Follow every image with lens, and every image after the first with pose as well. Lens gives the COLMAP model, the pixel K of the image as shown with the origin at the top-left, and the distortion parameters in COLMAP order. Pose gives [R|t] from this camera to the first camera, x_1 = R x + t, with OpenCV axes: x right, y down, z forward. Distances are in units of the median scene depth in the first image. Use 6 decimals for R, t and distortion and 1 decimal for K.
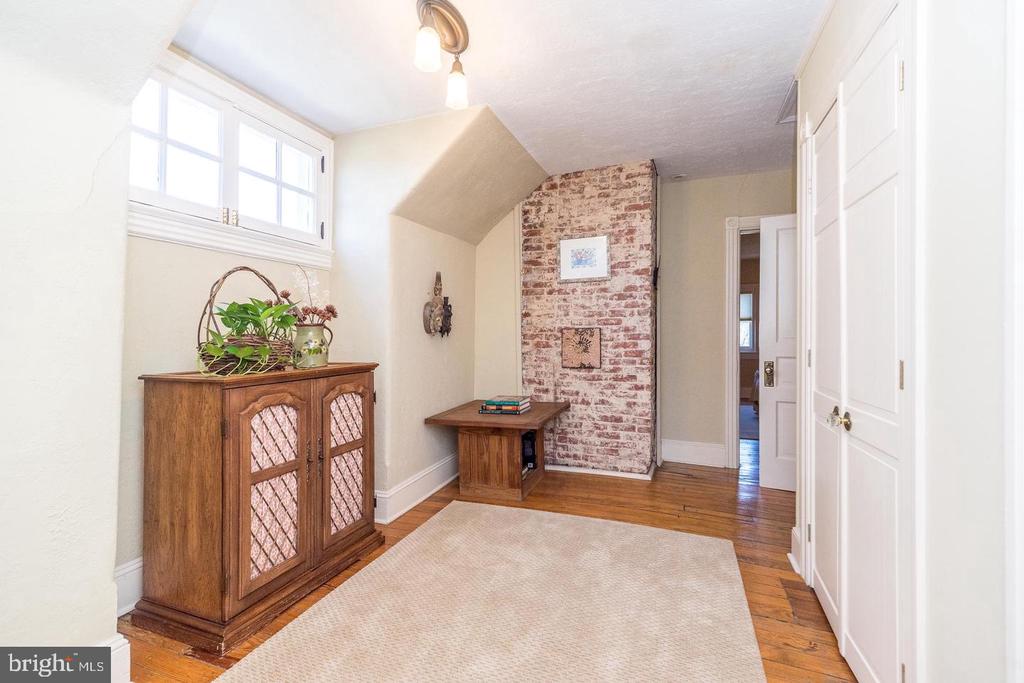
lens RADIAL K [[446.1, 0, 514.1], [0, 446.1, 333.3], [0, 0, 1]] dist [0.005120, 0.001204]
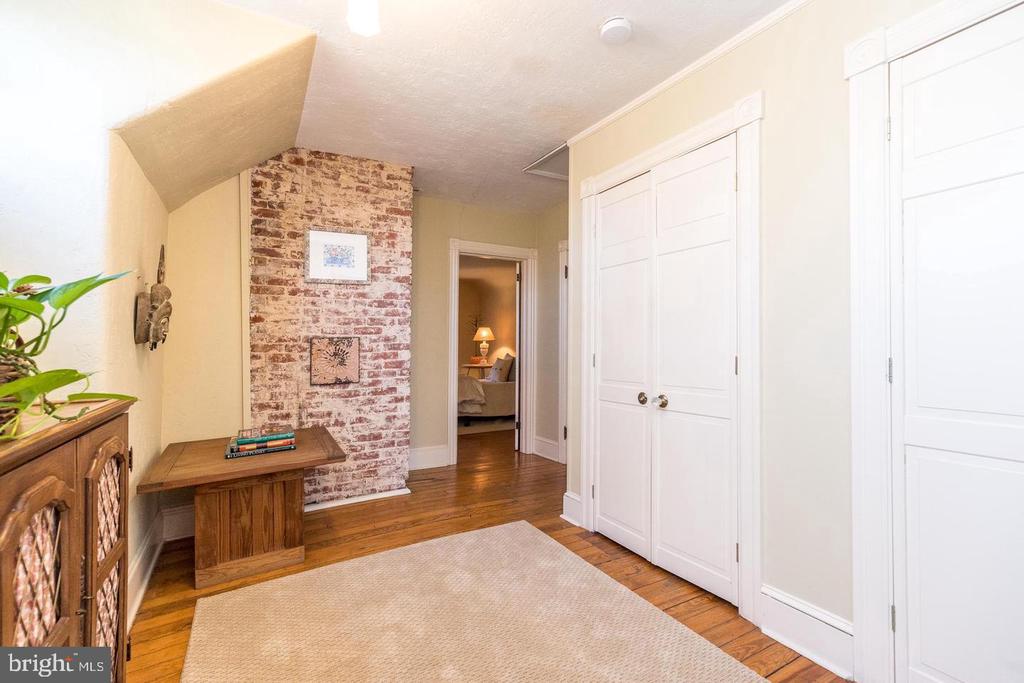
lens RADIAL K [[446.1, 0, 511.6], [0, 446.1, 343.5], [0, 0, 1]] dist [0.005120, 0.001204]
pose [[0.637787, -0.003471, 0.770205, -0.301069], [0.006089, 0.999981, -0.000536, 0.002732], [-0.770189, 0.005032, 0.637796, 0.197063]]
